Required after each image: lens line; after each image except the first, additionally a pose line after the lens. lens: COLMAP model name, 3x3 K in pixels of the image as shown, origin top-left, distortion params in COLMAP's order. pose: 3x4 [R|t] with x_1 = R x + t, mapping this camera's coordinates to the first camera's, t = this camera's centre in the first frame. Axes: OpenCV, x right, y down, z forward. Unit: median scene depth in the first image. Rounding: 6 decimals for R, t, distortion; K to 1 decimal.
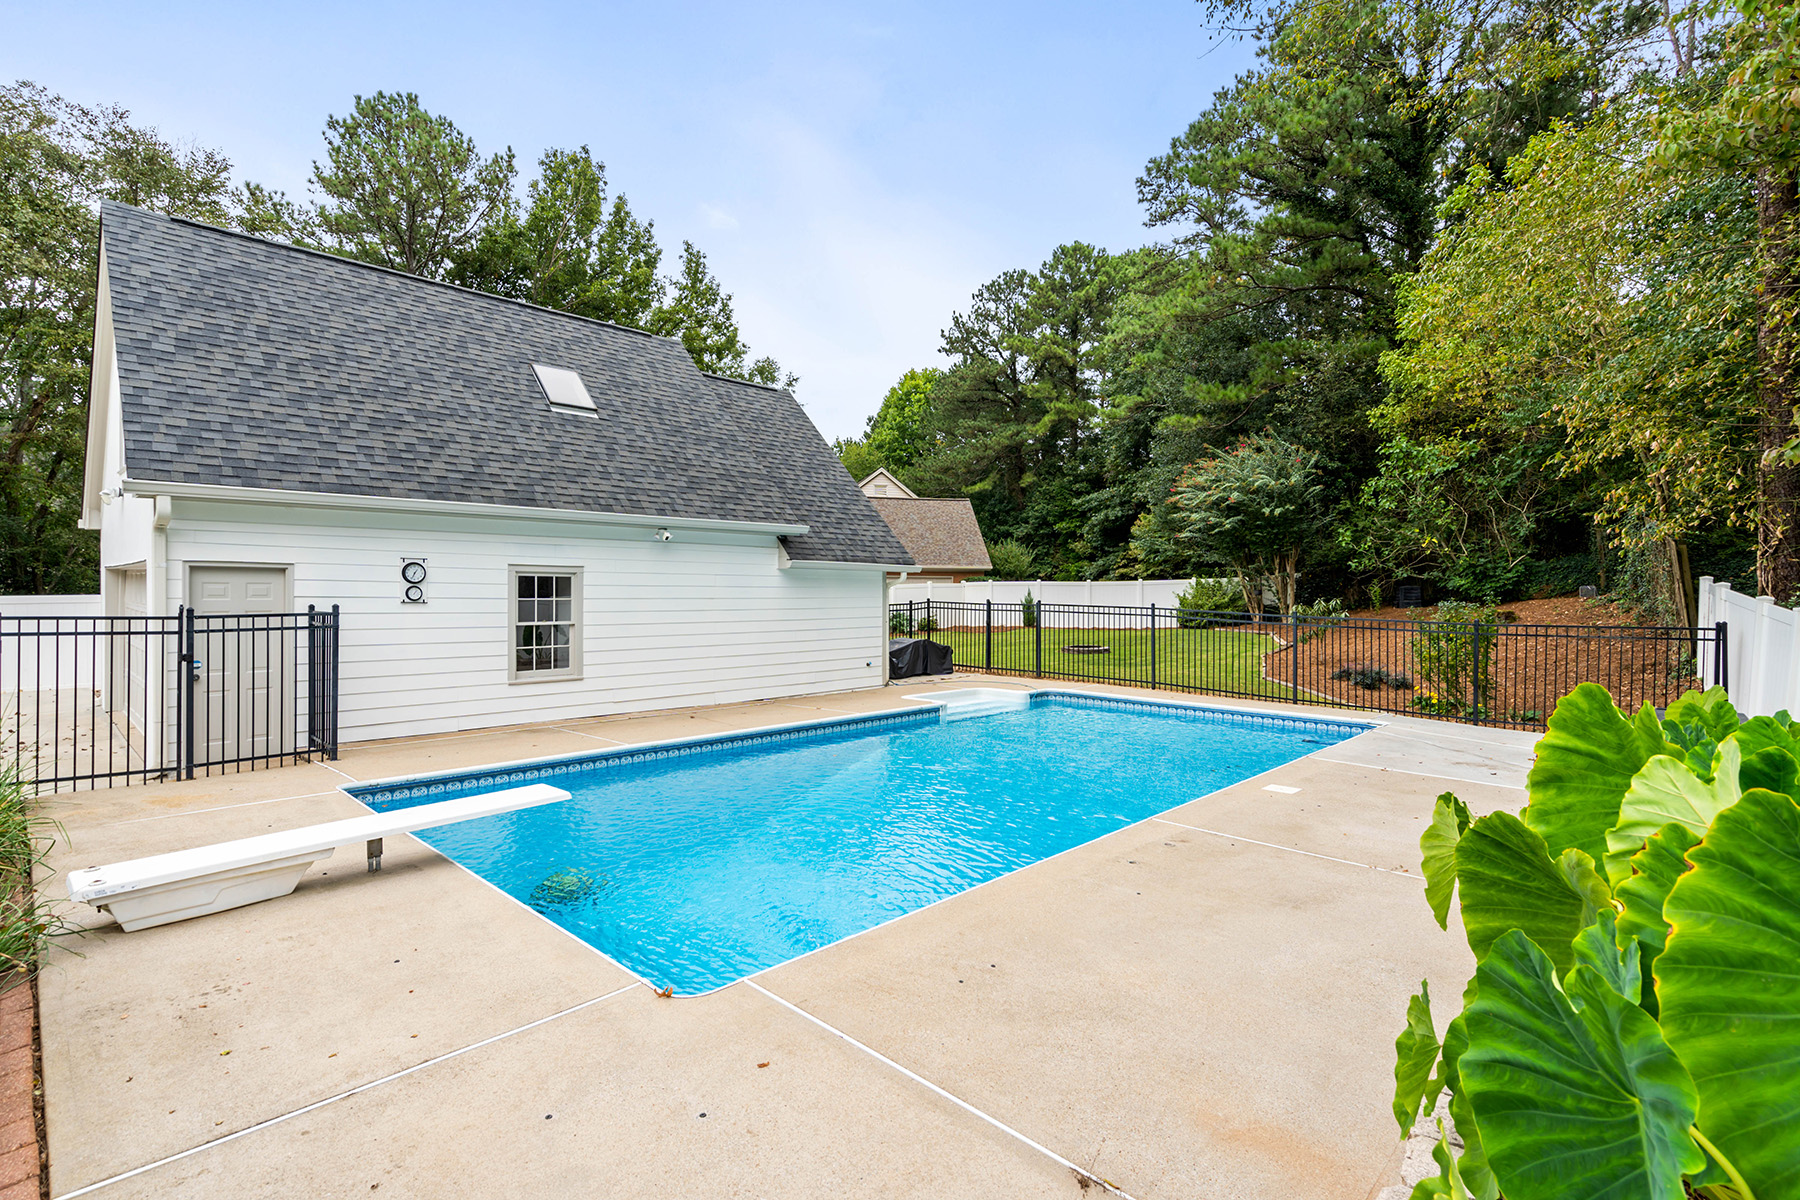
lens RADIAL K [[841.8, 0, 903.3], [0, 841.8, 597.9], [0, 0, 1]] dist [-0.000828, -0.000163]
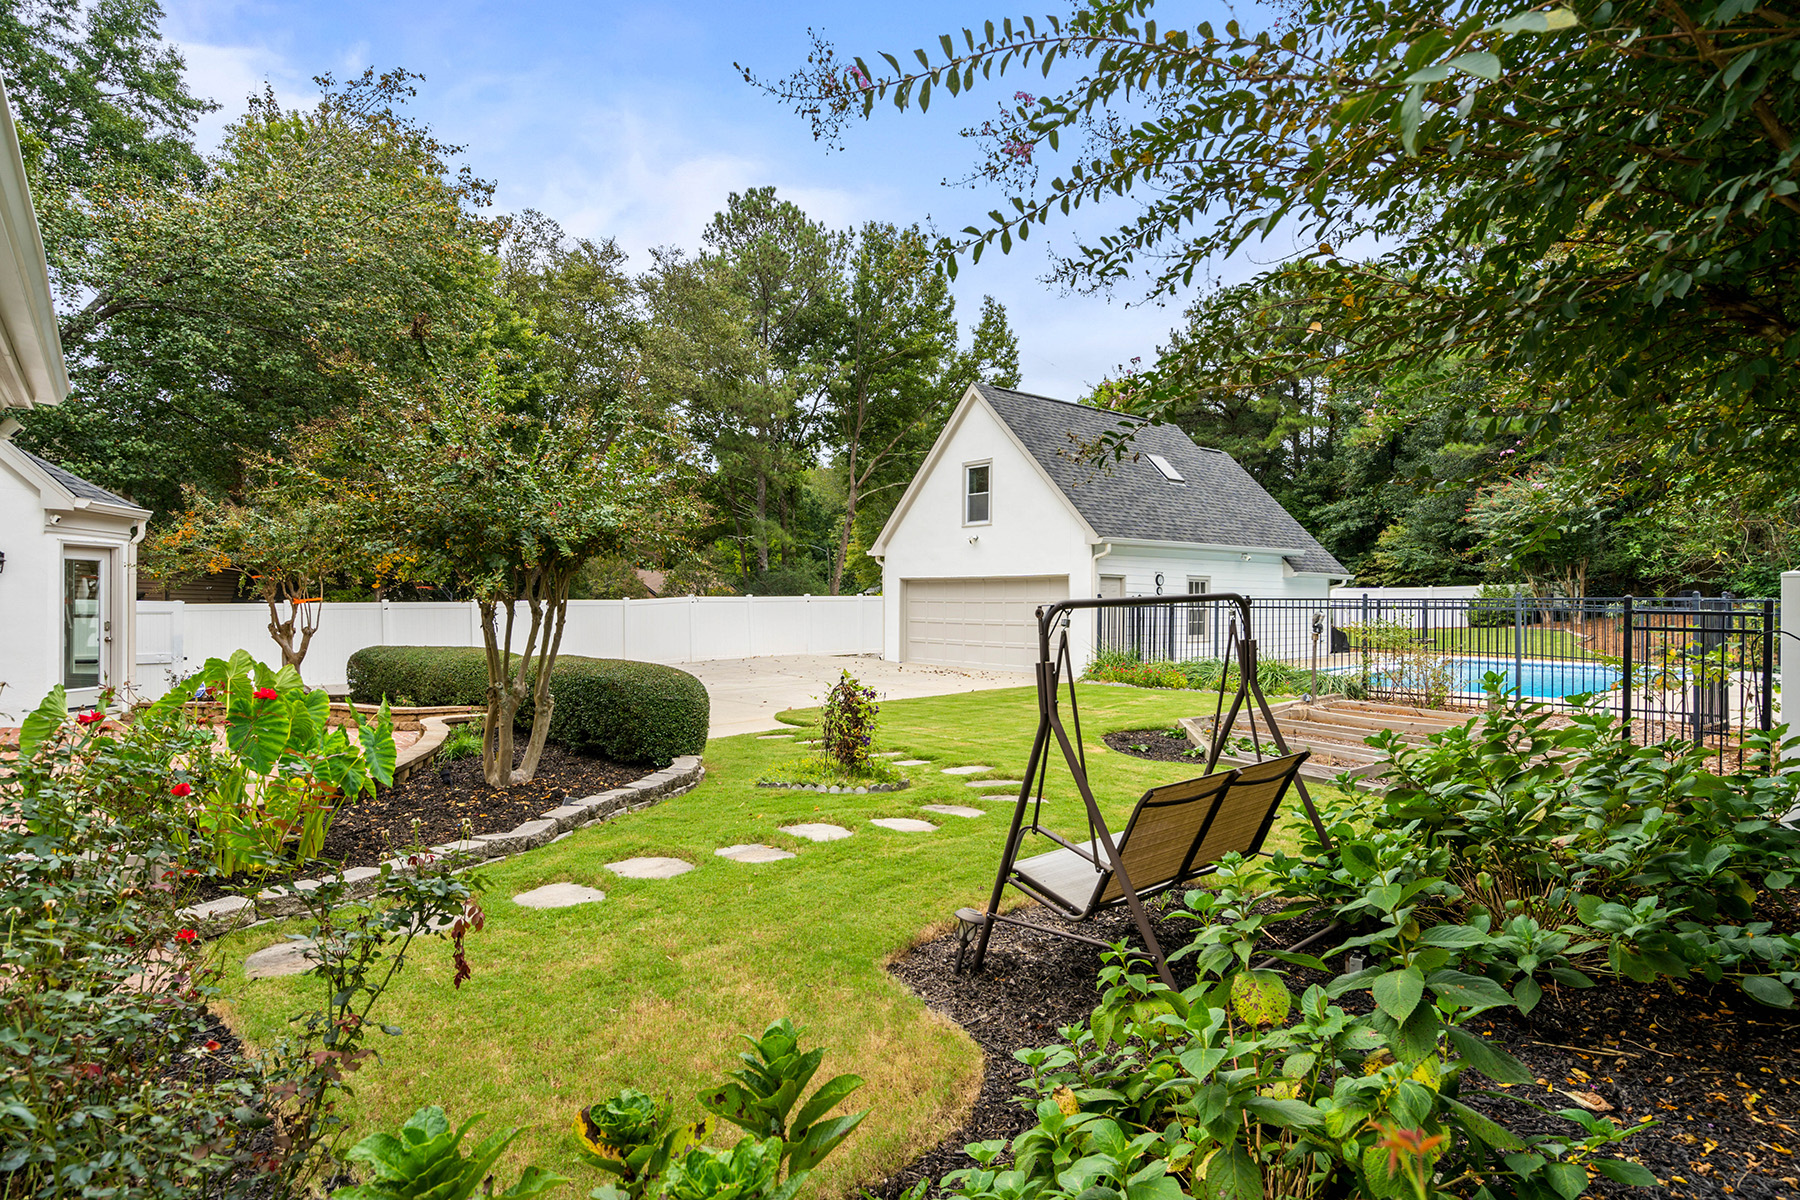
lens RADIAL K [[941.7, 0, 895.2], [0, 941.7, 600.5], [0, 0, 1]] dist [0.002470, 0.000528]
pose [[0.993810, -0.002529, -0.111068, -0.658895], [0.001189, 0.999926, -0.012125, 0.027827], [0.111090, 0.011918, 0.993739, -0.802322]]
